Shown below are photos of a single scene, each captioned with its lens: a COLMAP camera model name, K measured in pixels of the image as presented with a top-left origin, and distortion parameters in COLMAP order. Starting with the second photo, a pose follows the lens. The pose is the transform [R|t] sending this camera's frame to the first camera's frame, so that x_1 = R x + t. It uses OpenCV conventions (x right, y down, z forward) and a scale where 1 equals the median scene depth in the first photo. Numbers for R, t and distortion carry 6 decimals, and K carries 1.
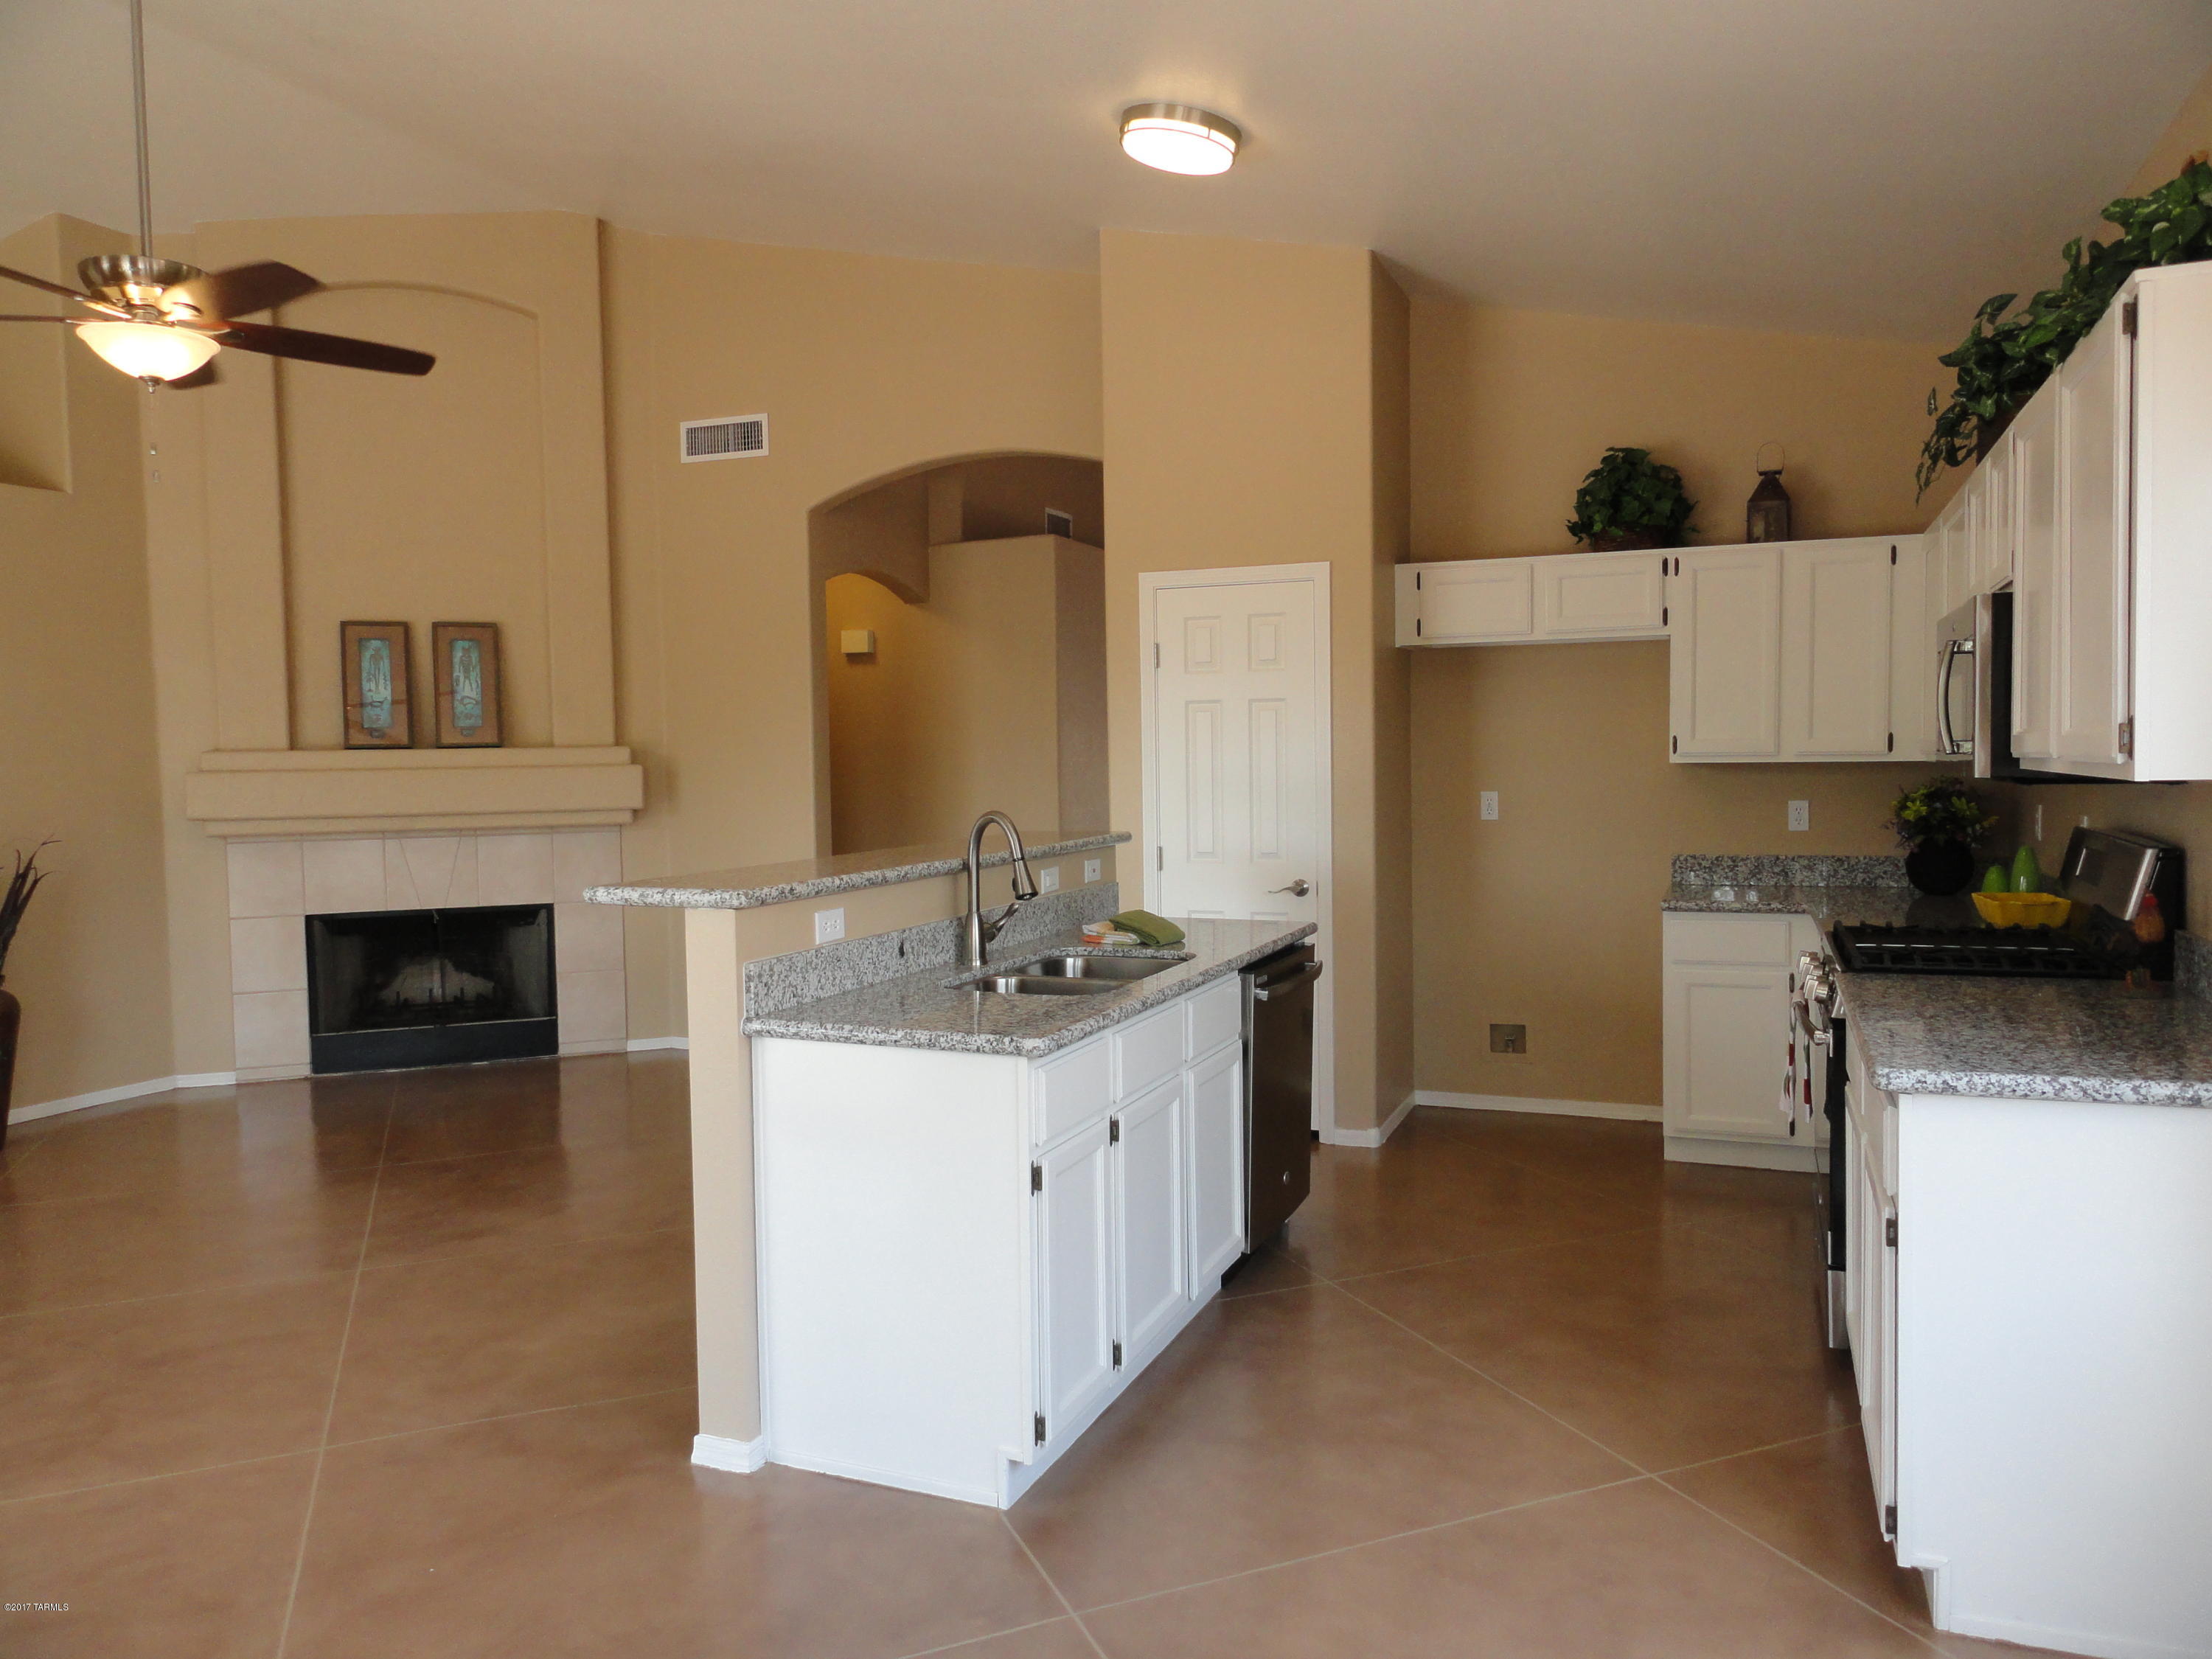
lens RADIAL K [[1536.5, 0, 1108.5], [0, 1536.5, 840.5], [0, 0, 1]] dist [-0.003880, 0.000091]
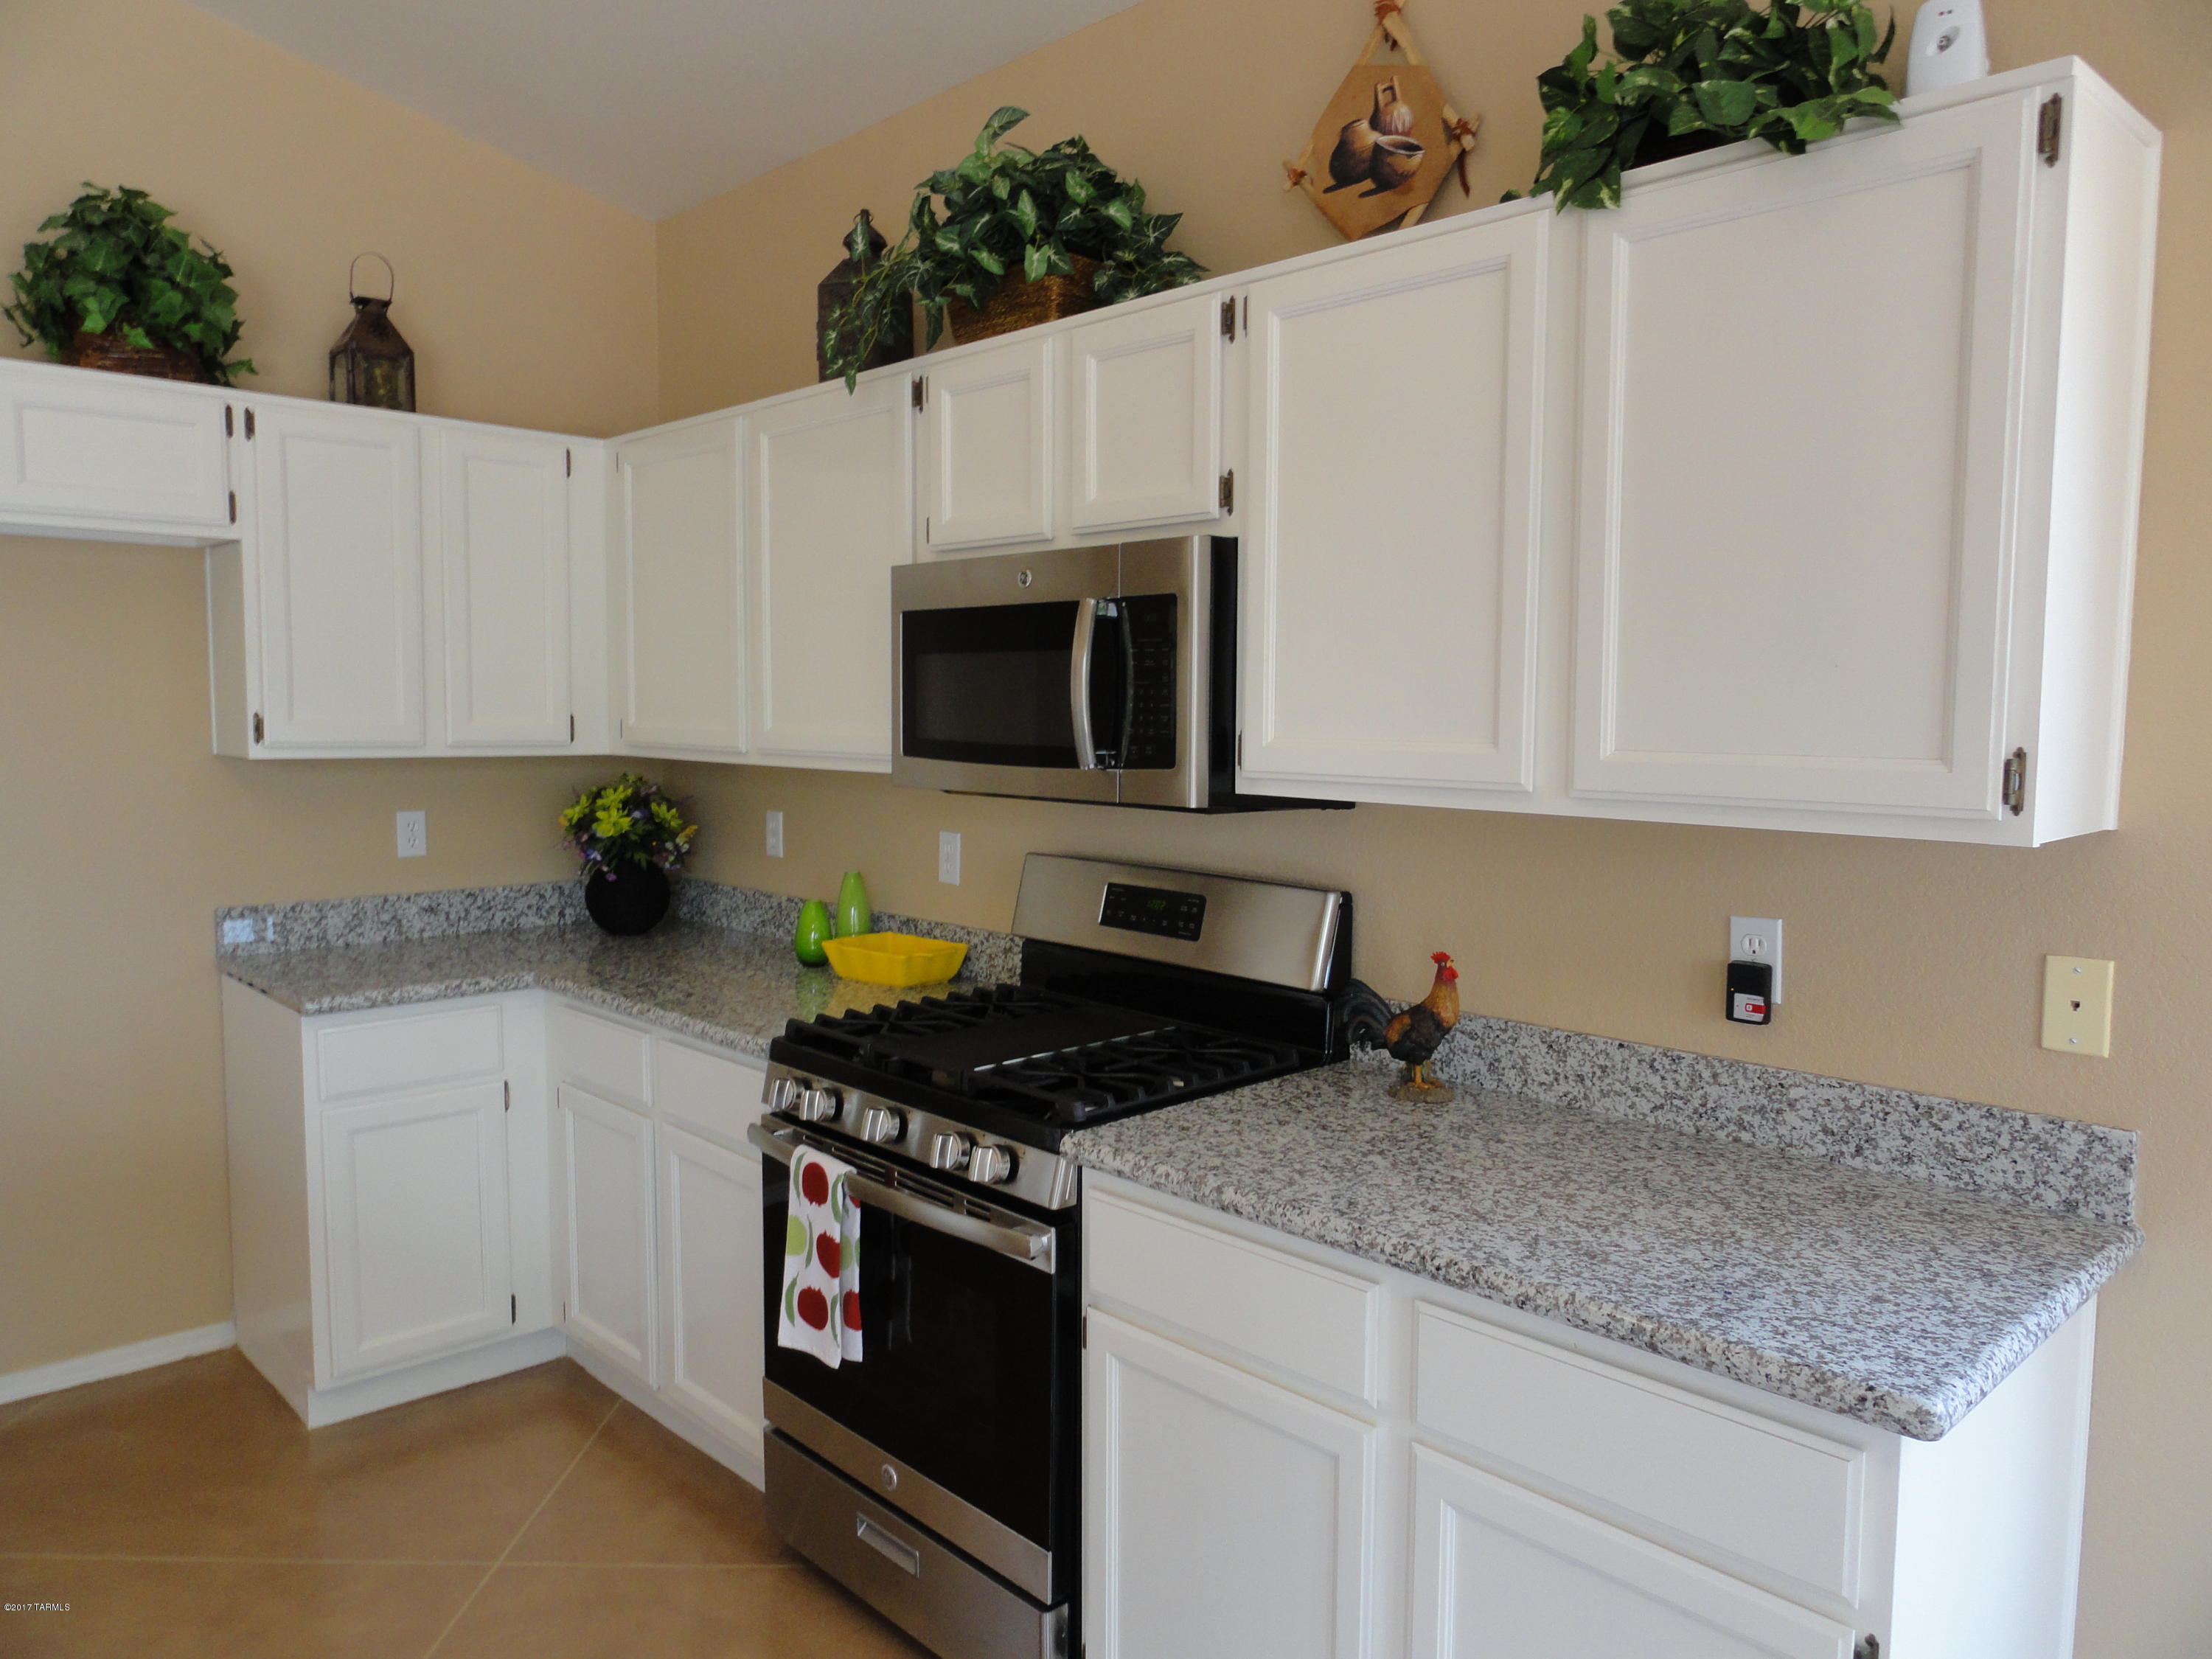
lens RADIAL K [[1543.1, 0, 1100.7], [0, 1543.1, 837.0], [0, 0, 1]] dist [-0.001611, 0.000159]
pose [[0.405865, -0.060422, 0.911933, -0.045709], [0.036275, 0.998091, 0.049986, -0.041285], [-0.913213, 0.012793, 0.407282, 0.496397]]
